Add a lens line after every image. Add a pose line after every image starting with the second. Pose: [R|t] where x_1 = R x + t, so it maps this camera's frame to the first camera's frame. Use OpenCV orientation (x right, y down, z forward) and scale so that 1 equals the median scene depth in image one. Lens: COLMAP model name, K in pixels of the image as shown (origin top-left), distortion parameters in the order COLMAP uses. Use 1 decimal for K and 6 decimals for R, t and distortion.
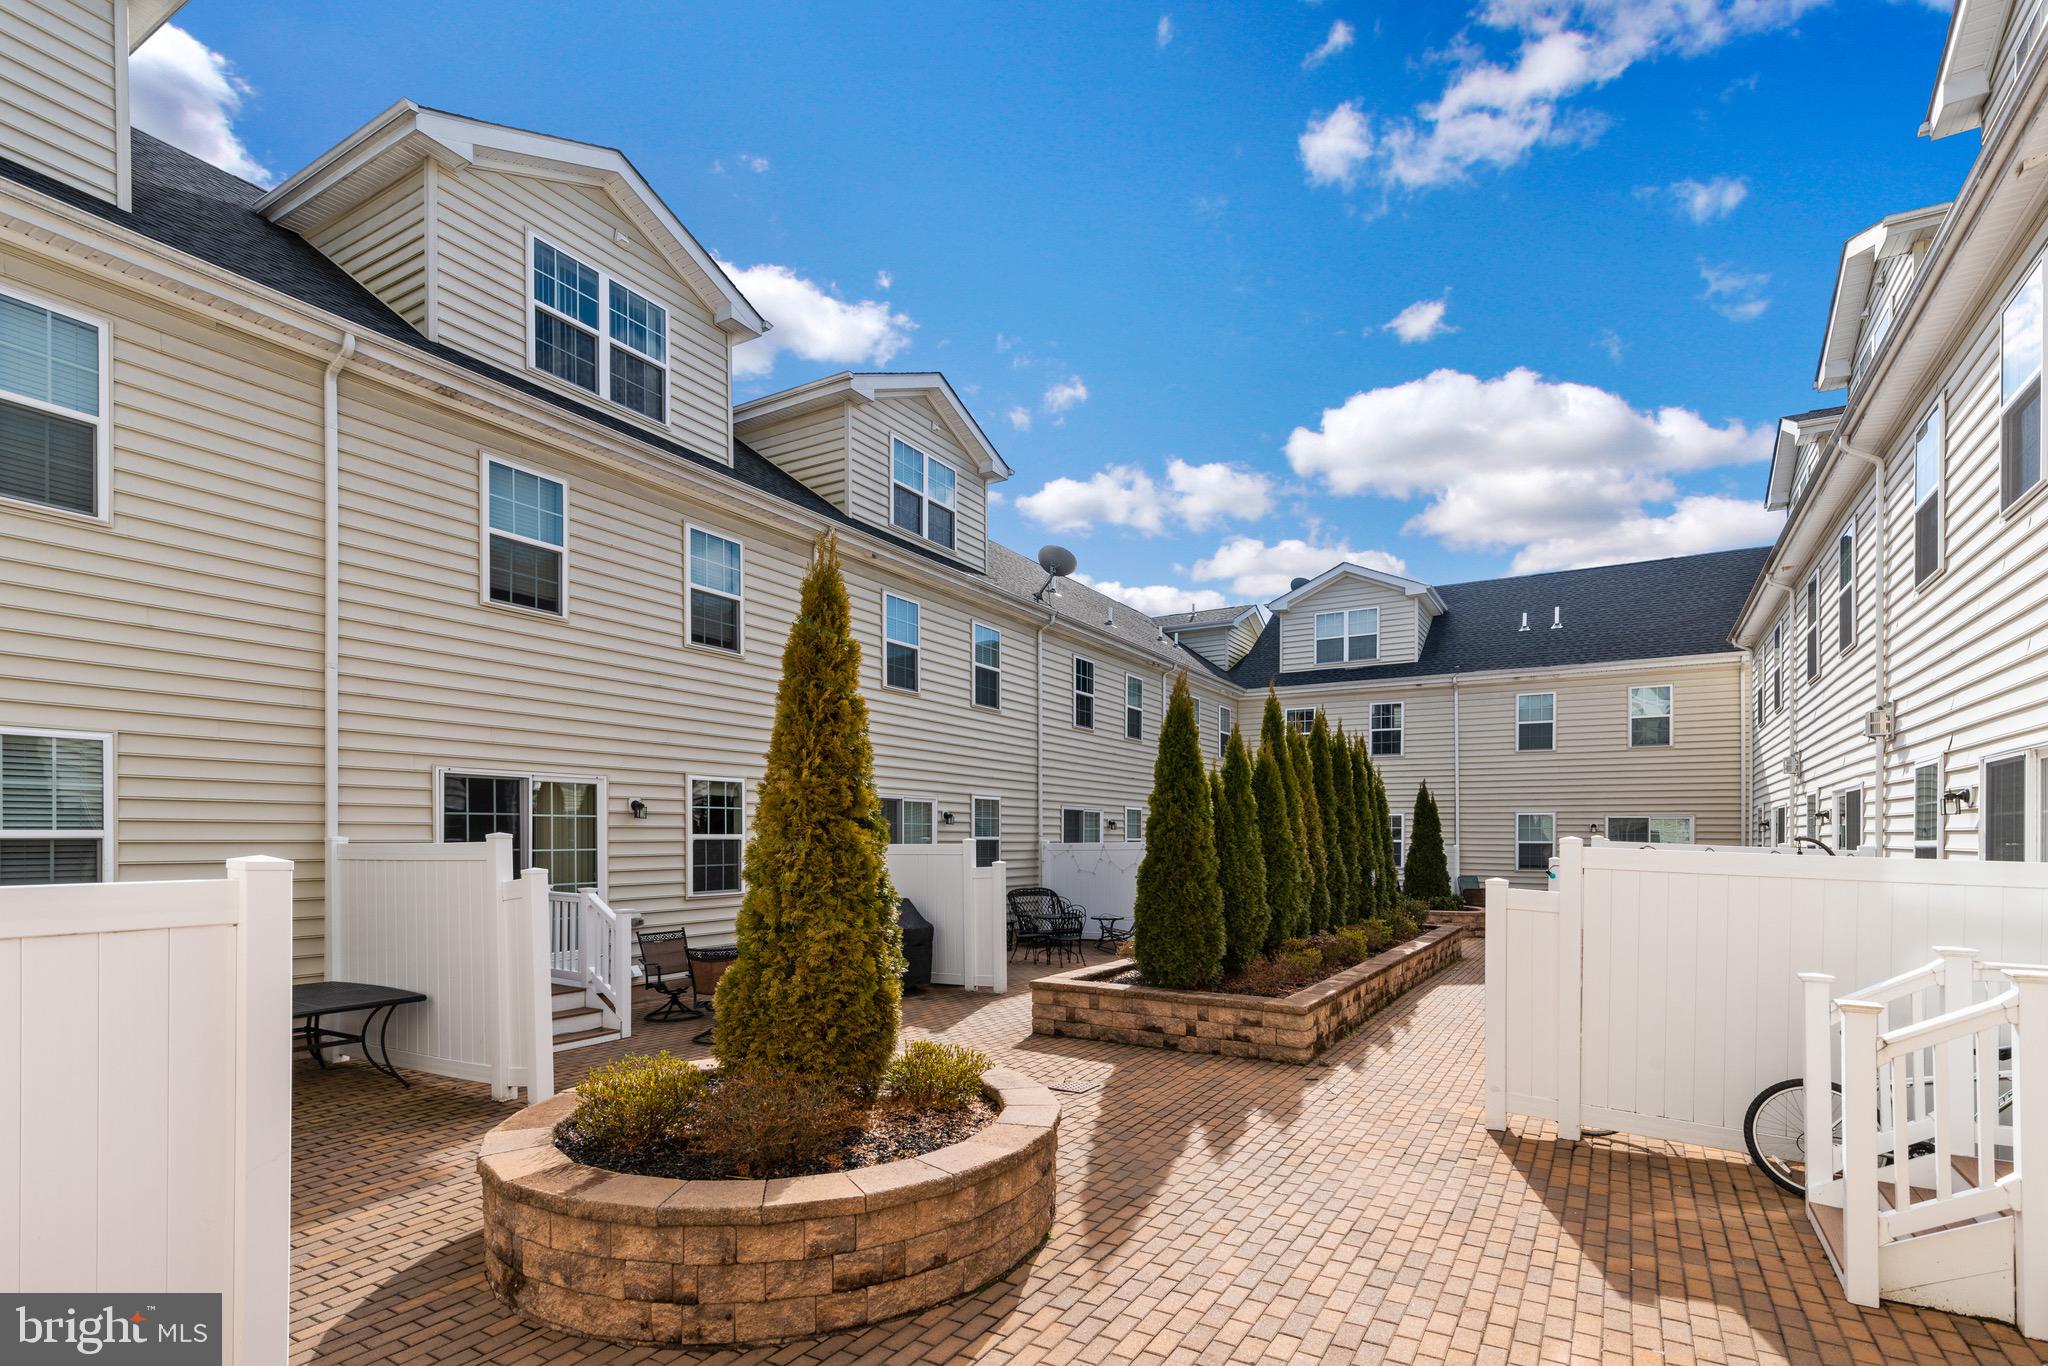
lens RADIAL K [[982.1, 0, 1020.4], [0, 982.1, 844.0], [0, 0, 1]] dist [0.004426, -0.003642]
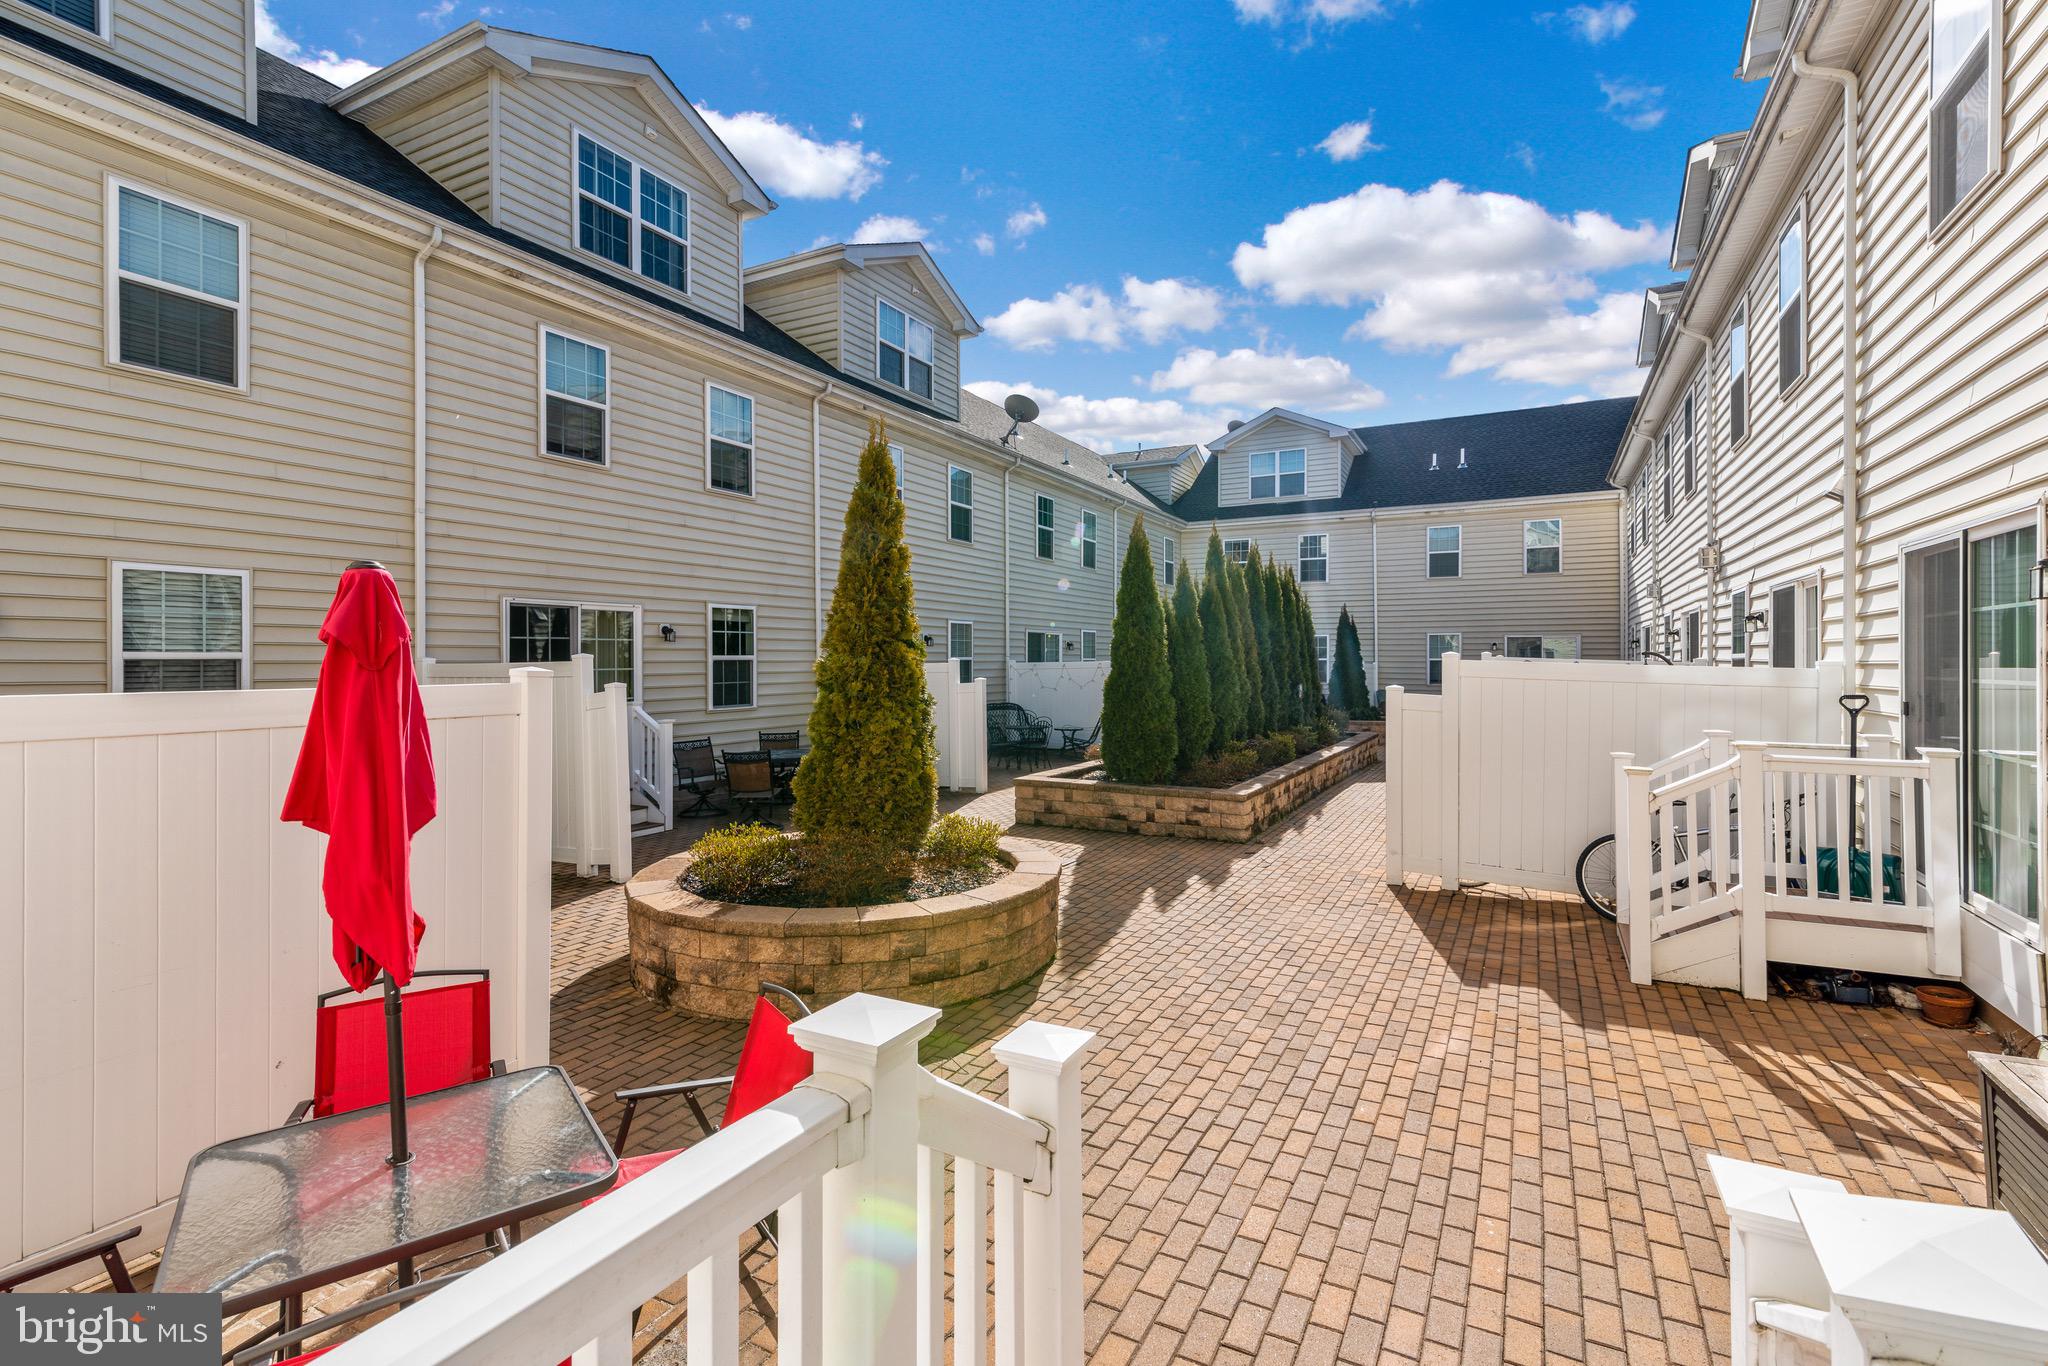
lens RADIAL K [[982.1, 0, 1024.2], [0, 982.1, 673.6], [0, 0, 1]] dist [0.004426, -0.003642]
pose [[0.997761, -0.007037, 0.066516, -0.058810], [0.006571, 0.999952, 0.007233, 0.006422], [-0.066564, -0.006780, 0.997759, -0.183615]]
